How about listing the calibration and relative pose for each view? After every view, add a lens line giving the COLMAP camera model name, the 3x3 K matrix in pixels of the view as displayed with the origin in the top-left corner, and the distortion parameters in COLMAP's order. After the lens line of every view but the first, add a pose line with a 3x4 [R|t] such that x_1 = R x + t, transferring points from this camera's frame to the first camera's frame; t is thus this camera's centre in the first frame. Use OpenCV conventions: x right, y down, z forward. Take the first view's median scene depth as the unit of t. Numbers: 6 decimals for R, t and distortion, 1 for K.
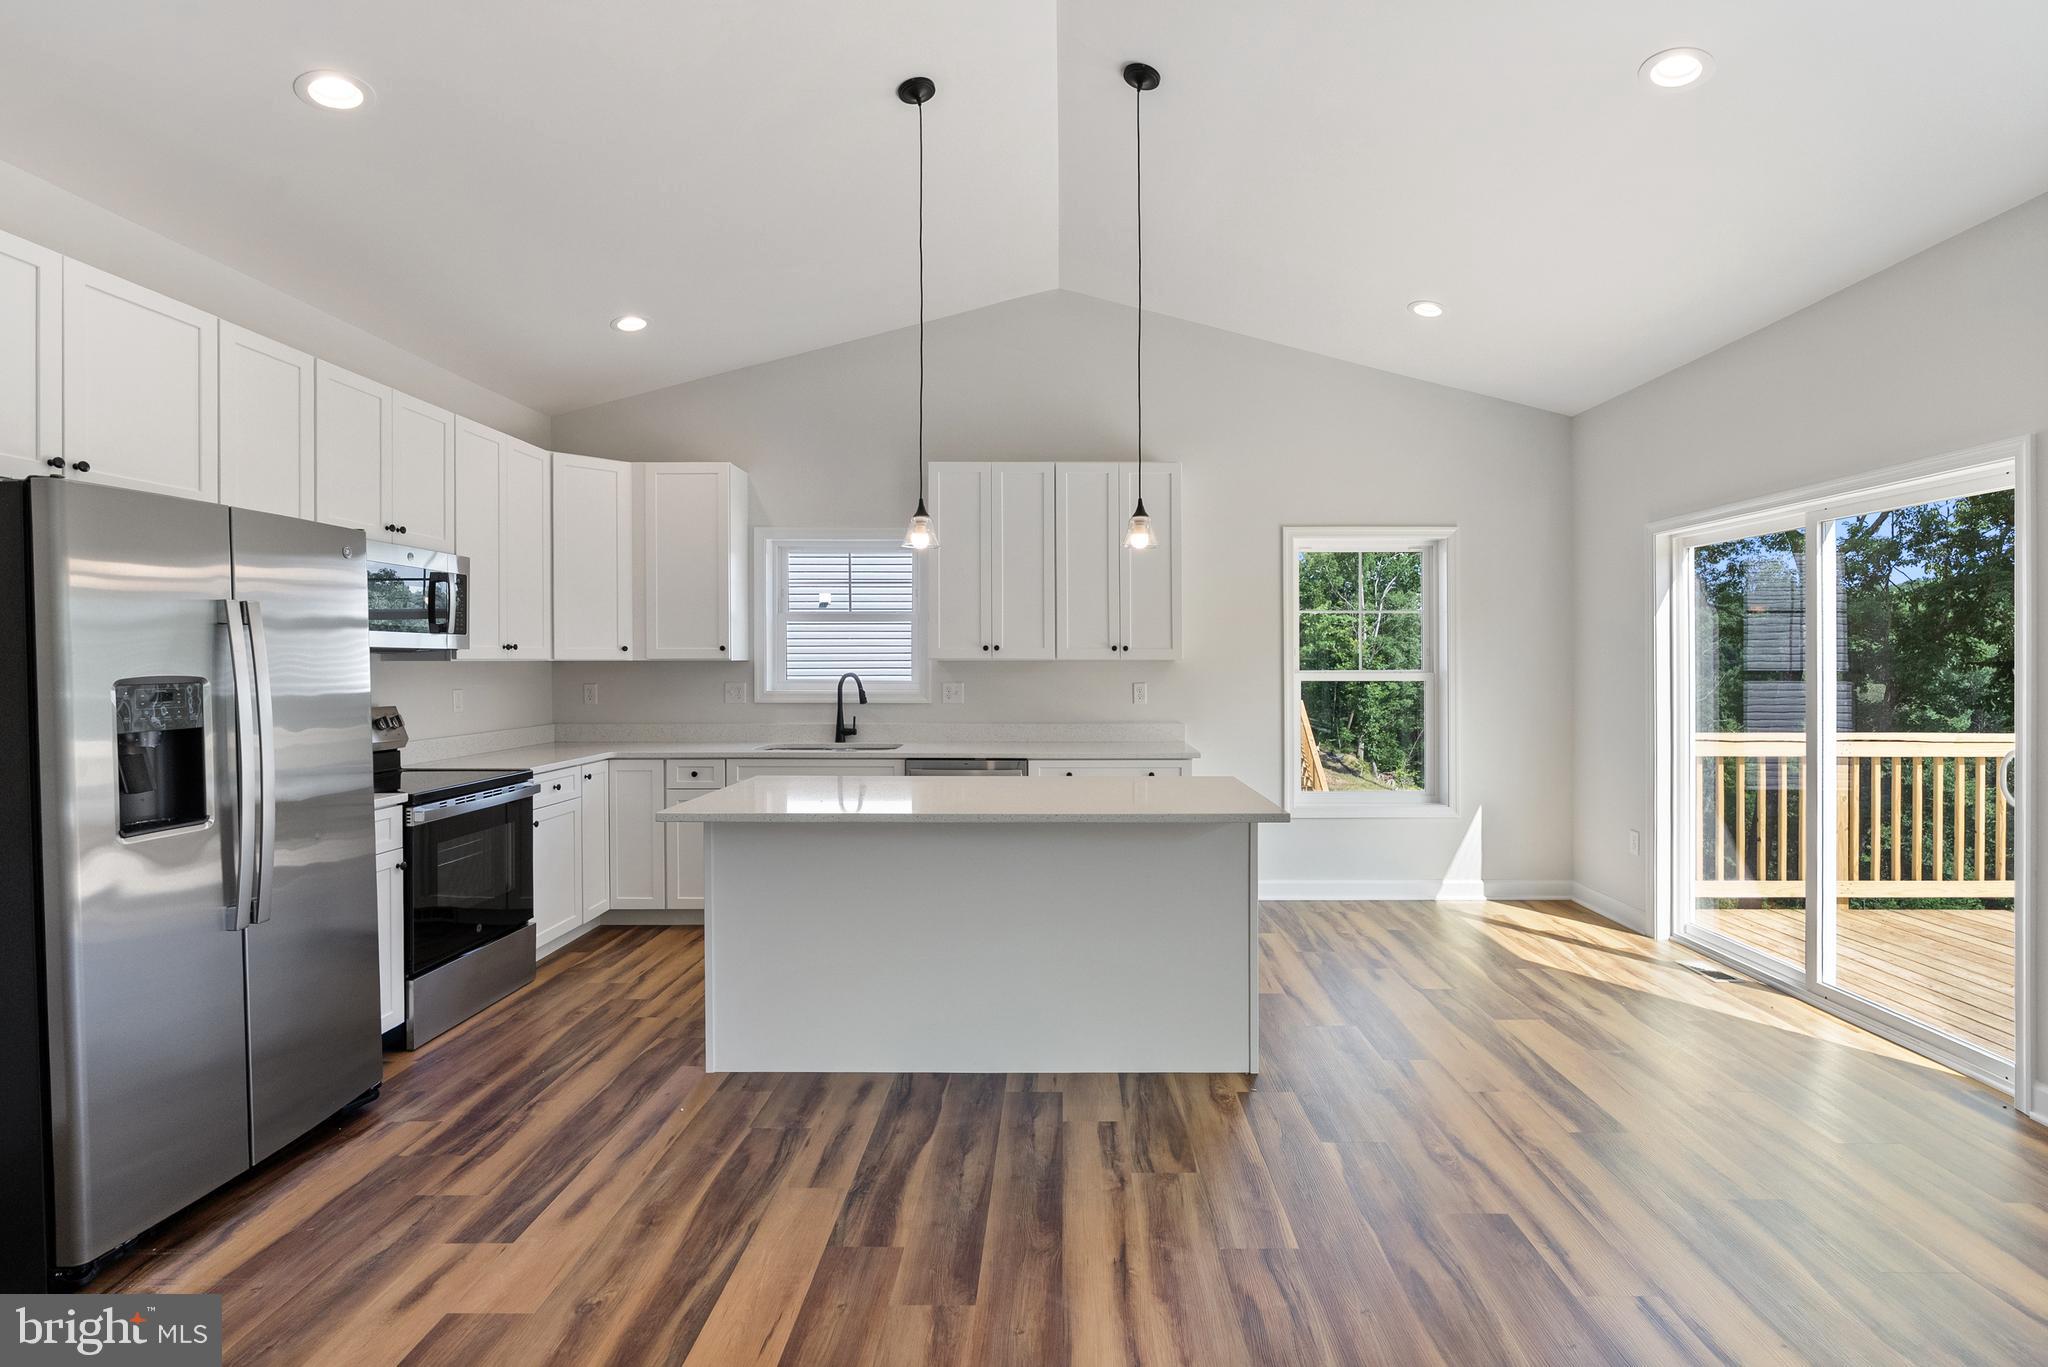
lens RADIAL K [[953.0, 0, 1069.1], [0, 953.0, 656.4], [0, 0, 1]] dist [-0.009416, 0.000186]
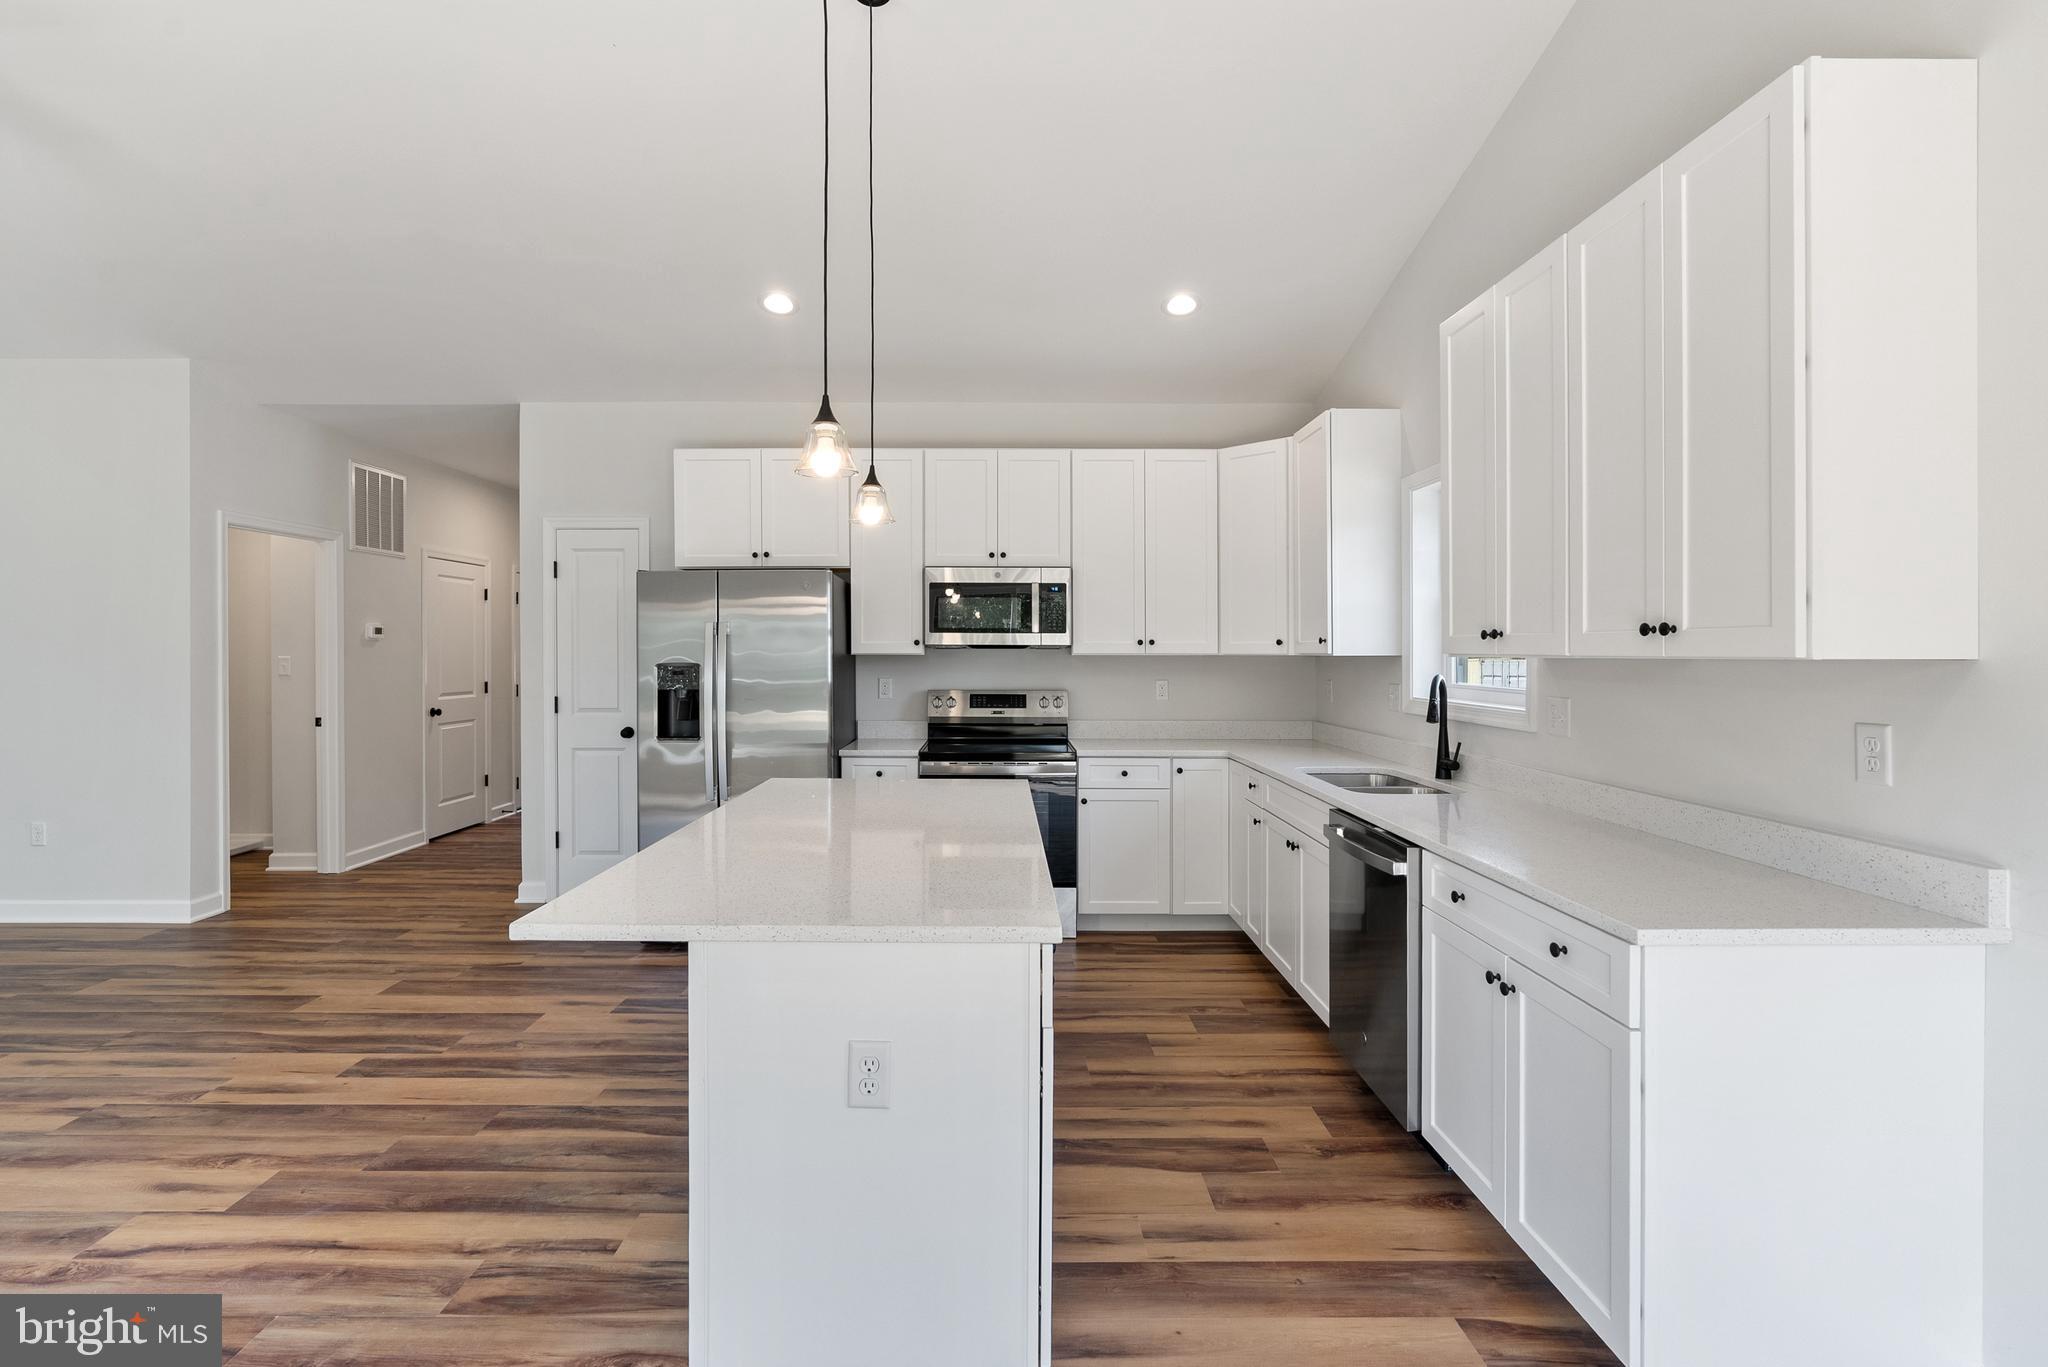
lens RADIAL K [[958.2, 0, 1003.4], [0, 958.2, 653.6], [0, 0, 1]] dist [-0.011857, 0.005120]
pose [[-0.003317, 0.002141, -0.999992, 0.573097], [0.003259, 0.999992, 0.002130, 0.000177], [0.999989, -0.003252, -0.003324, 0.919987]]
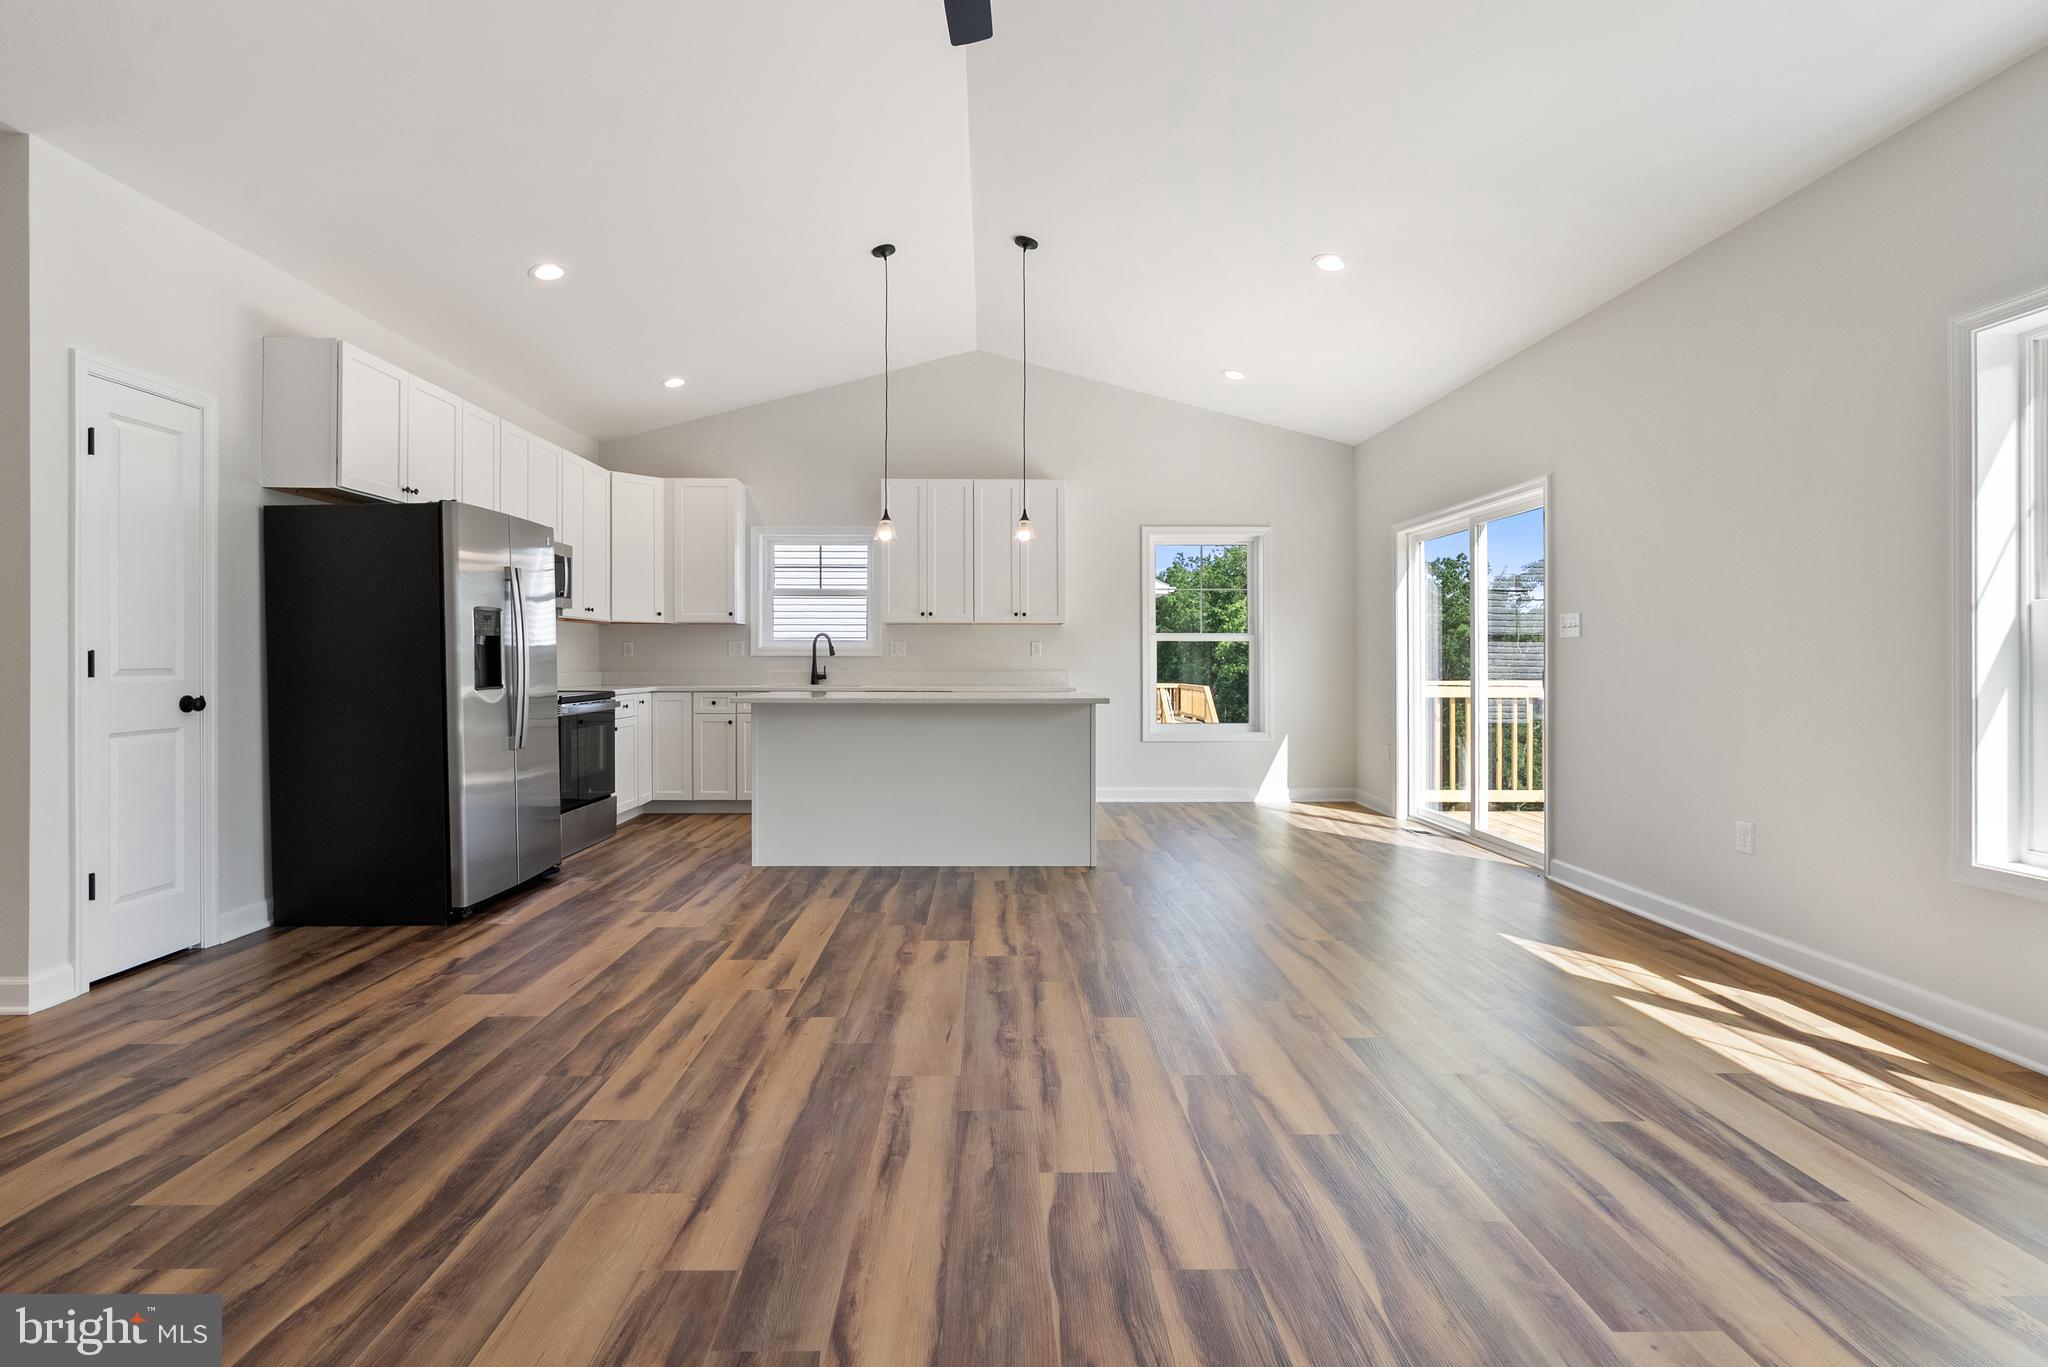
lens RADIAL K [[958.2, 0, 1003.4], [0, 958.2, 653.6], [0, 0, 1]] dist [-0.011857, 0.005120]
pose [[0.999957, 0.001767, 0.009124, 0.020896], [-0.001762, 0.999998, -0.000628, 0.061615], [-0.009125, 0.000612, 0.999958, -0.483635]]
